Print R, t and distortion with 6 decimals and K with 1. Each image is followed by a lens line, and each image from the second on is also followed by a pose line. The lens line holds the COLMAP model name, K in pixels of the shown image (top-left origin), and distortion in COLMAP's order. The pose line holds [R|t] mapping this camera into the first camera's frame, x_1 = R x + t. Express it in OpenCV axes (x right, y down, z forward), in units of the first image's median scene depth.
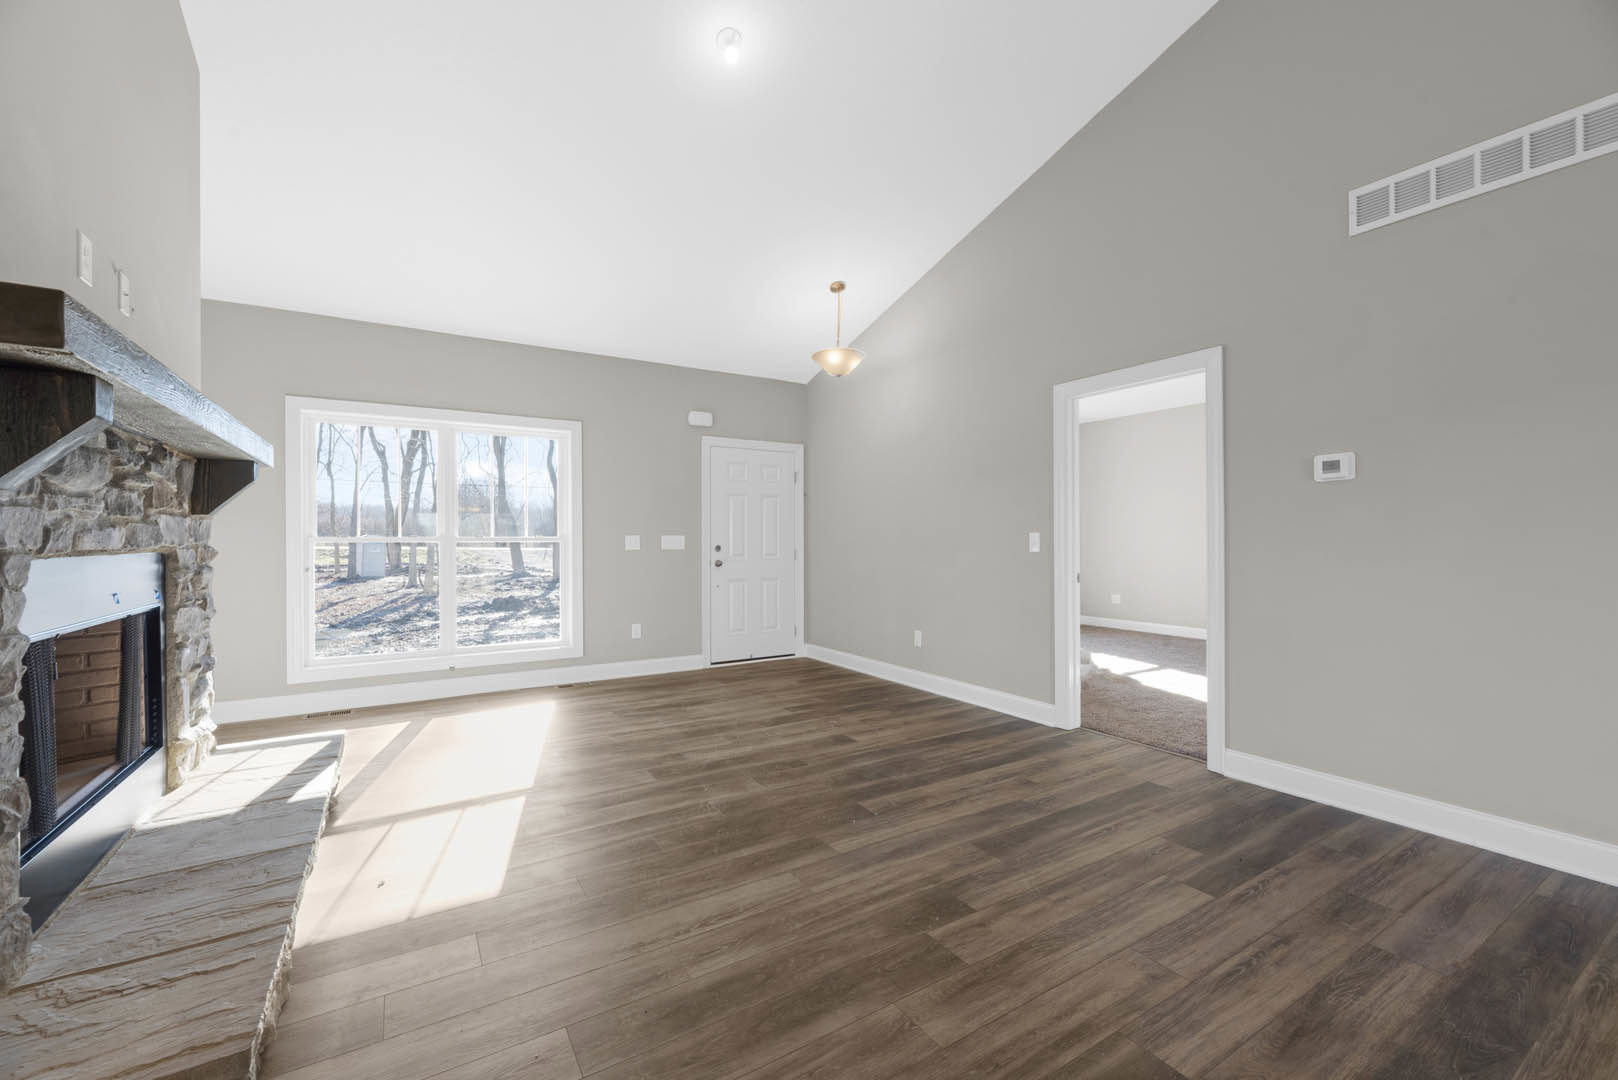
lens RADIAL K [[657.3, 0, 809.0], [0, 657.3, 540.0], [0, 0, 1]] dist [-0.004318, -0.000393]
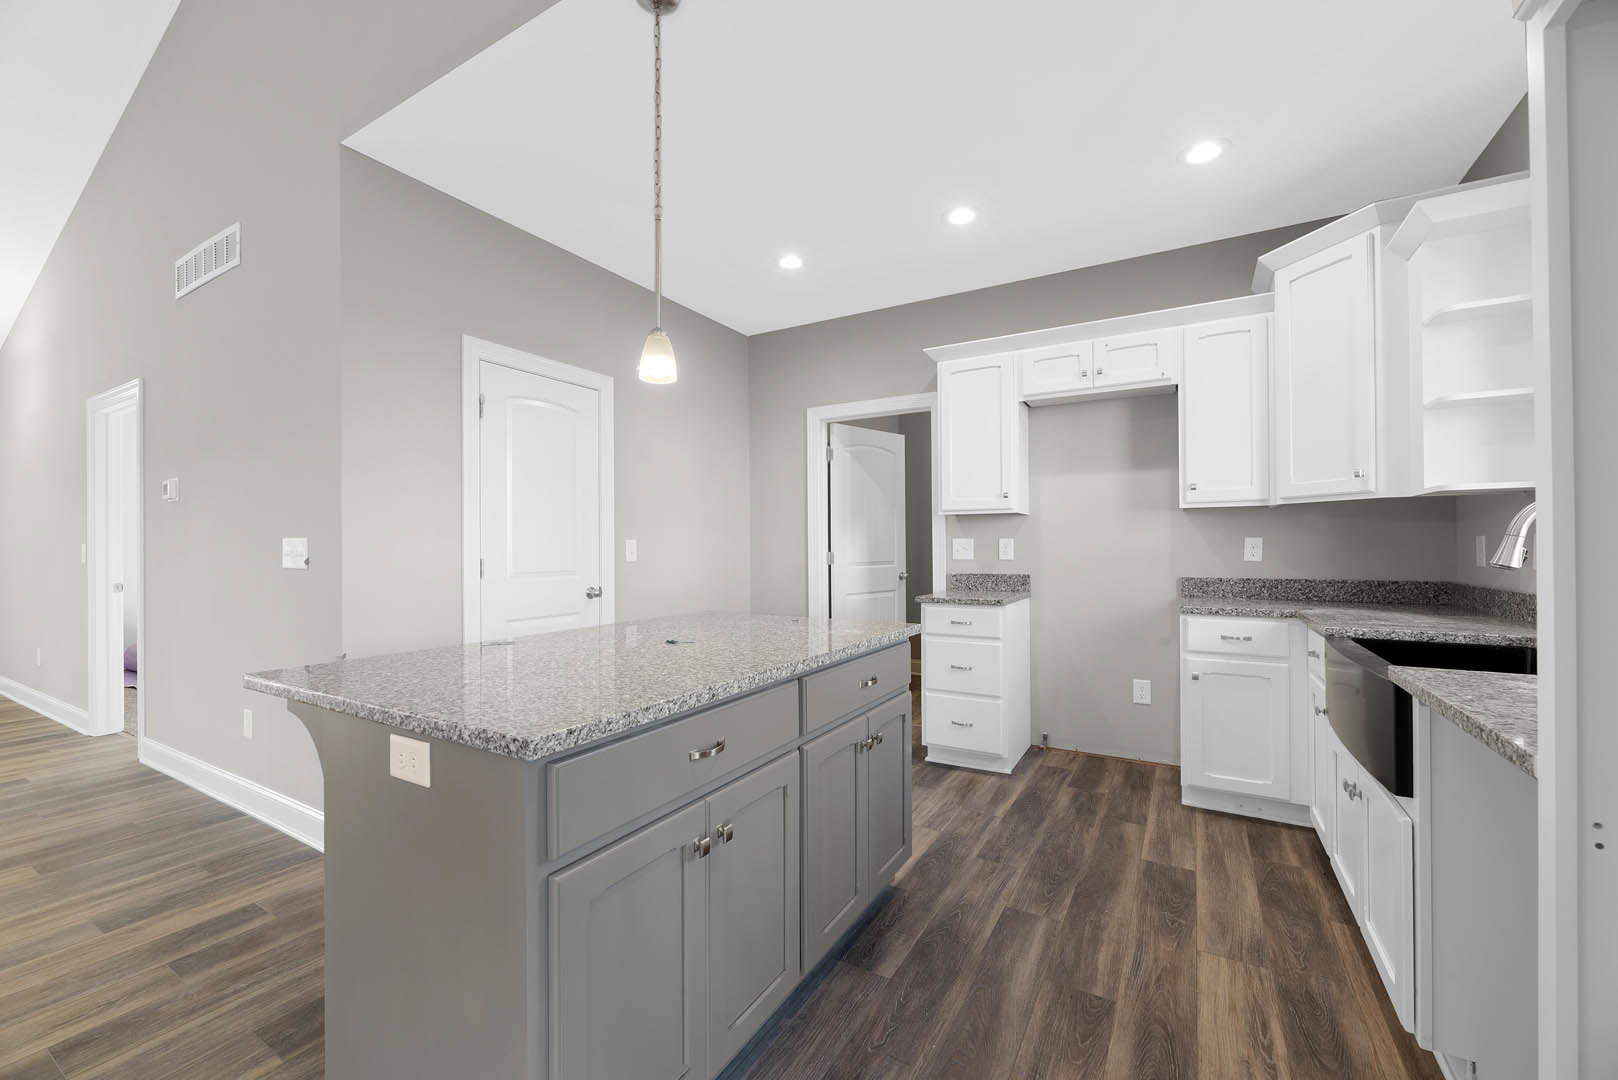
lens RADIAL K [[651.9, 0, 803.6], [0, 651.9, 541.8], [0, 0, 1]] dist [-0.001473, -0.000191]
pose [[0.887289, 0.000377, 0.461214, 1.008788], [0.004030, 0.999955, -0.008571, -0.000698], [-0.461196, 0.009464, 0.887248, -0.457007]]
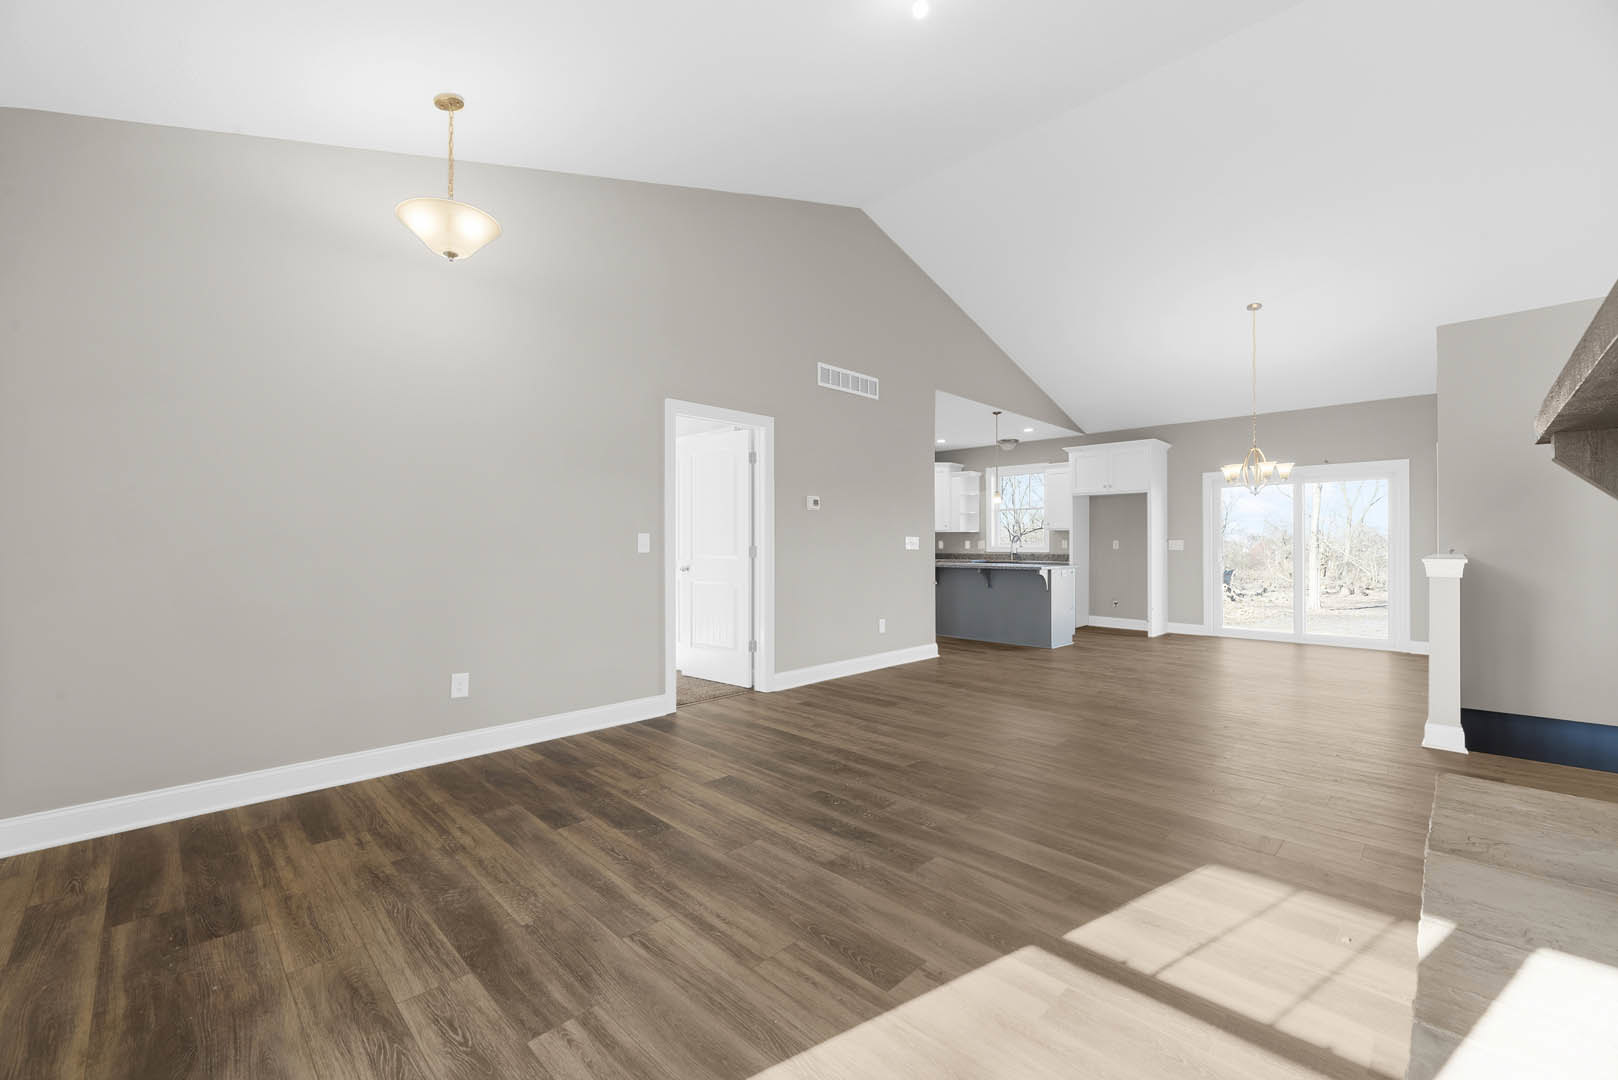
lens RADIAL K [[653.5, 0, 802.3], [0, 653.5, 535.4], [0, 0, 1]] dist [-0.002132, -0.000081]
pose [[-0.224732, 0.015325, 0.974300, -0.811495], [0.000850, 0.999879, -0.015531, 0.009359], [-0.974420, -0.002662, -0.224718, 1.149693]]
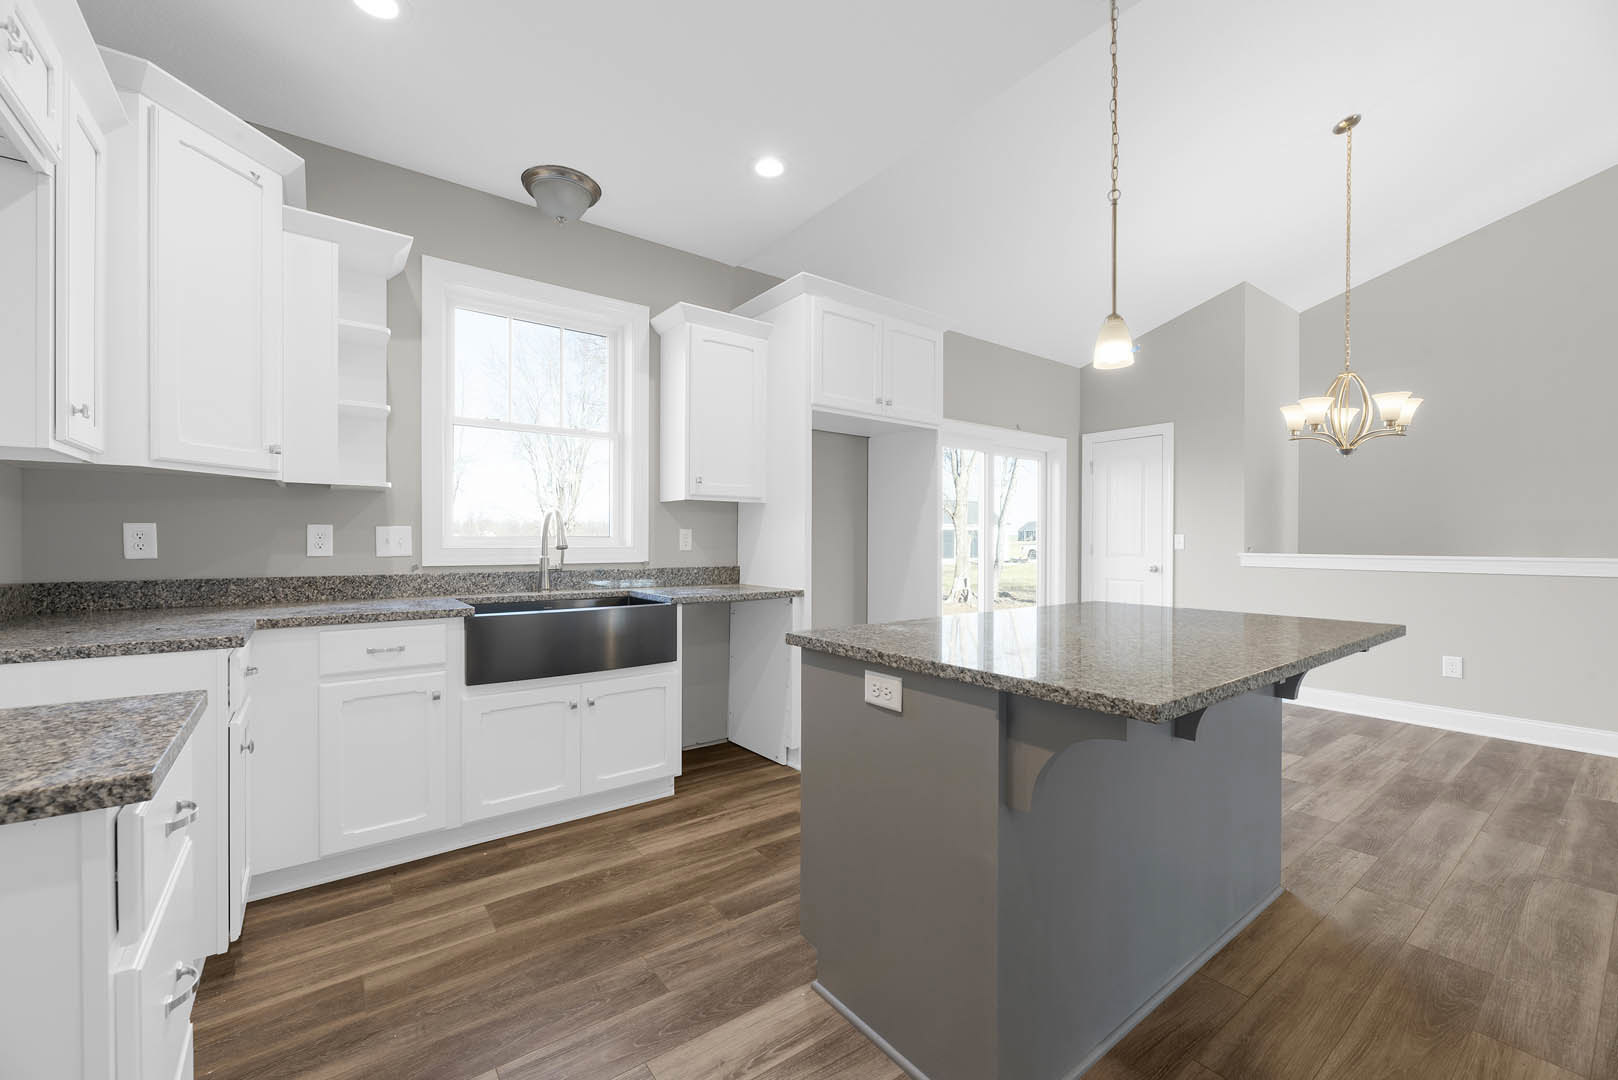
lens RADIAL K [[652.6, 0, 805.2], [0, 652.6, 543.3], [0, 0, 1]] dist [-0.000122, -0.000357]
pose [[-0.995786, -0.001477, -0.091692, 1.425873], [-0.001973, 0.999984, 0.005317, 0.004722], [0.091682, 0.005476, -0.995773, 0.524069]]
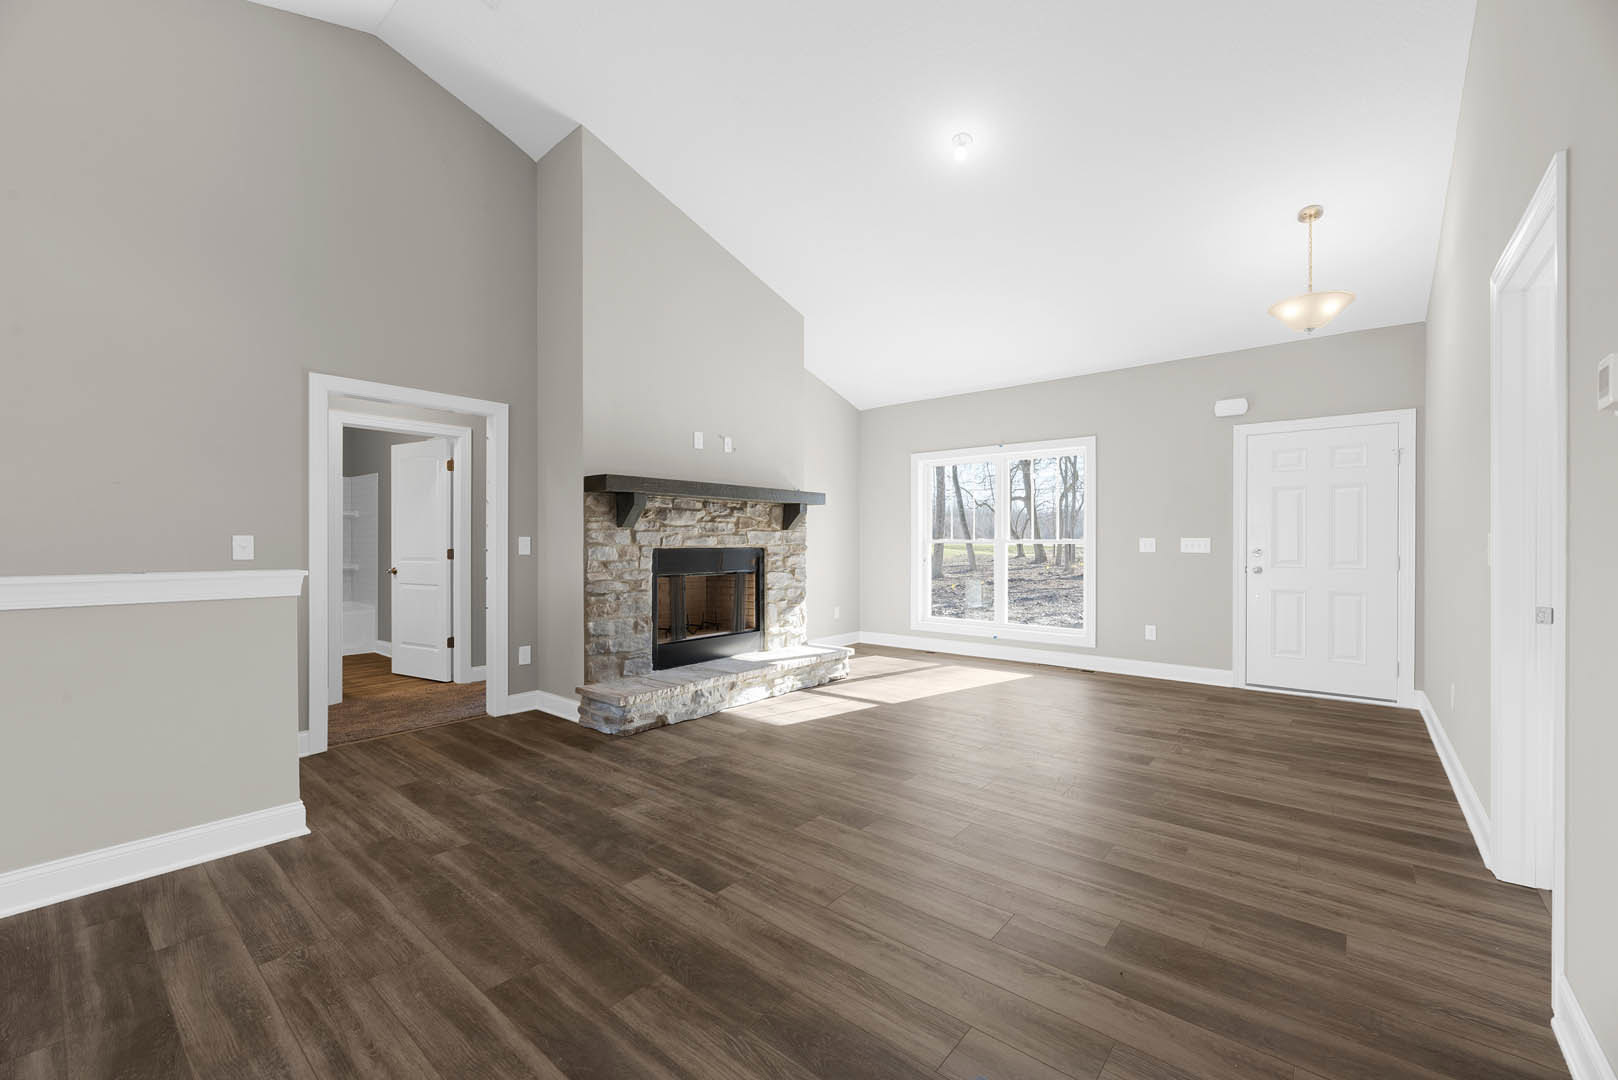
lens RADIAL K [[657.7, 0, 804.4], [0, 657.7, 547.8], [0, 0, 1]] dist [-0.003320, -0.000209]
pose [[0.311196, 0.011149, -0.950280, 0.821587], [-0.001807, 0.999936, 0.011140, -0.003532], [0.950344, -0.001750, 0.311197, 0.278169]]
